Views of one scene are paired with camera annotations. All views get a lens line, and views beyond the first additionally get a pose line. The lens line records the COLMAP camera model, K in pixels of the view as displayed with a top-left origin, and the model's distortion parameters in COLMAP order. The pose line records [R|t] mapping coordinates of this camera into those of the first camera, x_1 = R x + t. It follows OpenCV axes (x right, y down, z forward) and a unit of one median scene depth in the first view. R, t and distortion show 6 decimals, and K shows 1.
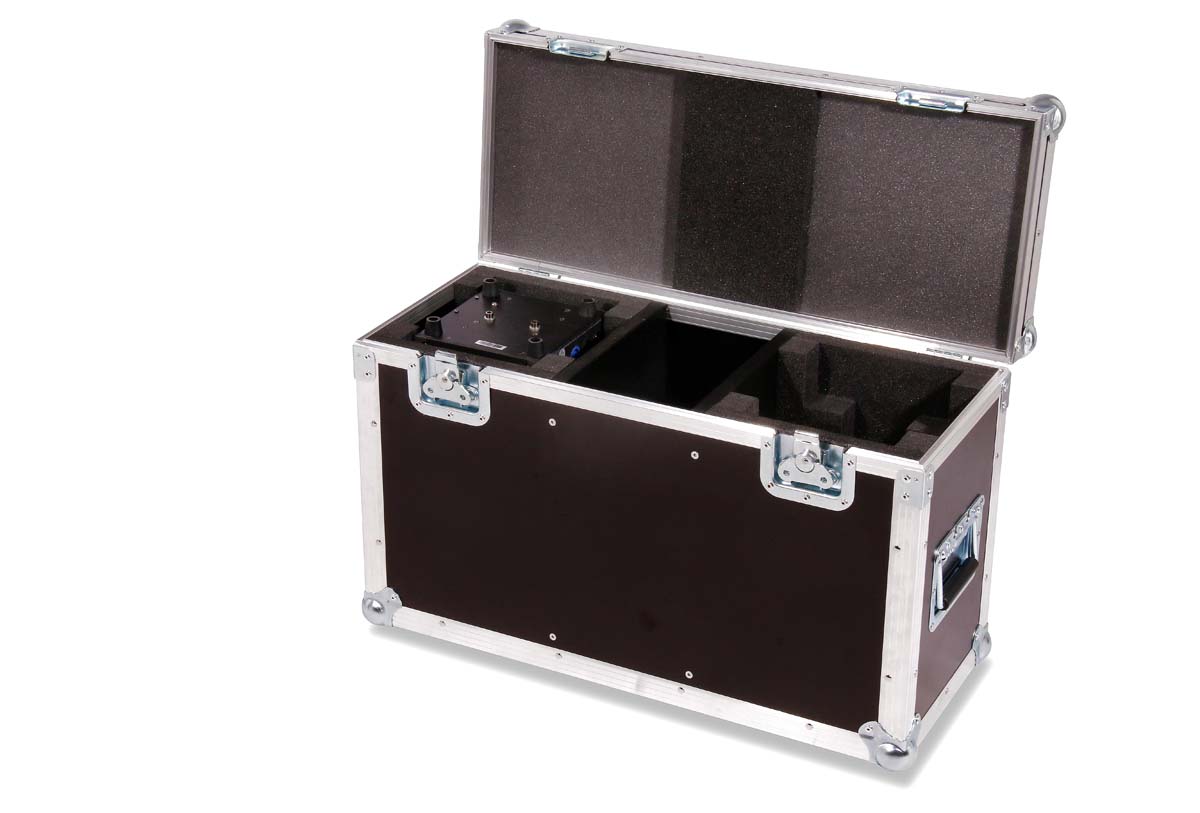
lens RADIAL K [[2244.0, 0, 600.0], [0, 2244.0, 406.5], [0, 0, 1]] dist [0.015730, 0.025166]
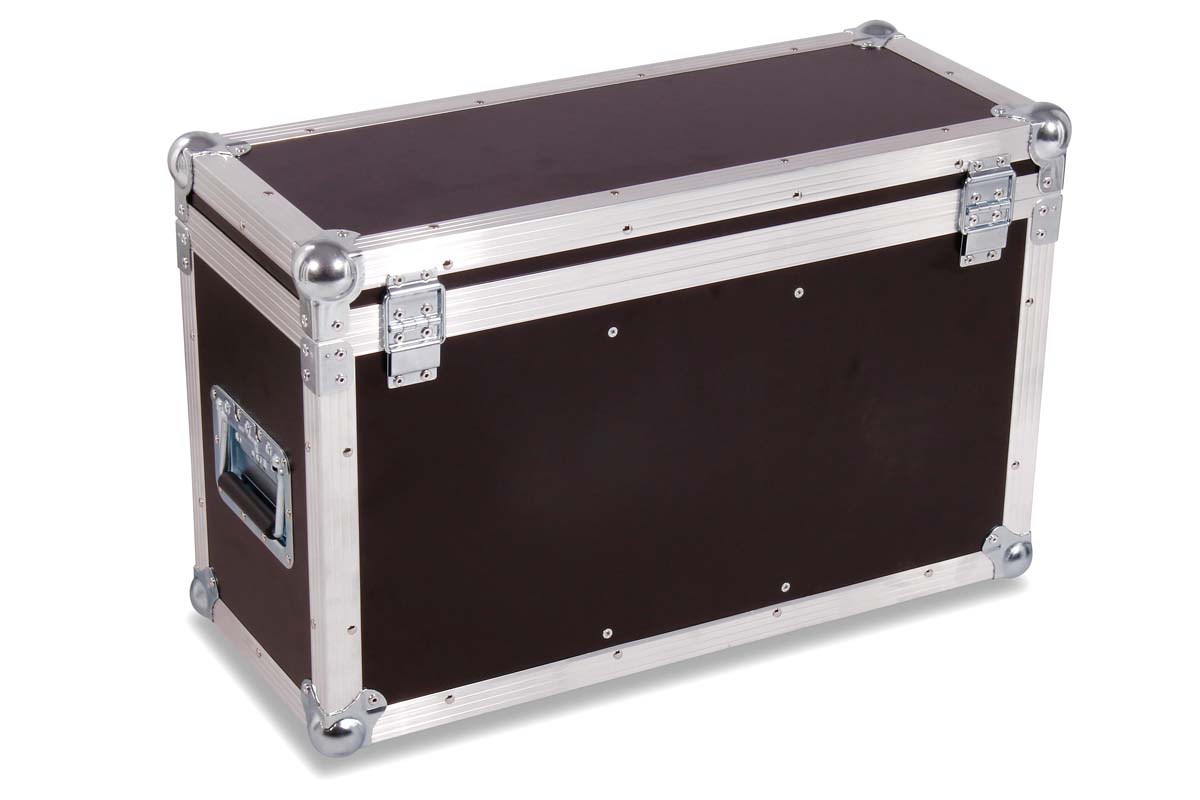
lens RADIAL K [[2977.2, 0, 600.0], [0, 2977.2, 400.0], [0, 0, 1]] dist [-0.379818, 0.118401]
pose [[0.546787, -0.360860, 0.755515, -0.736193], [0.336072, 0.921065, 0.196707, -0.158922], [-0.766863, 0.146351, 0.624902, 0.408567]]
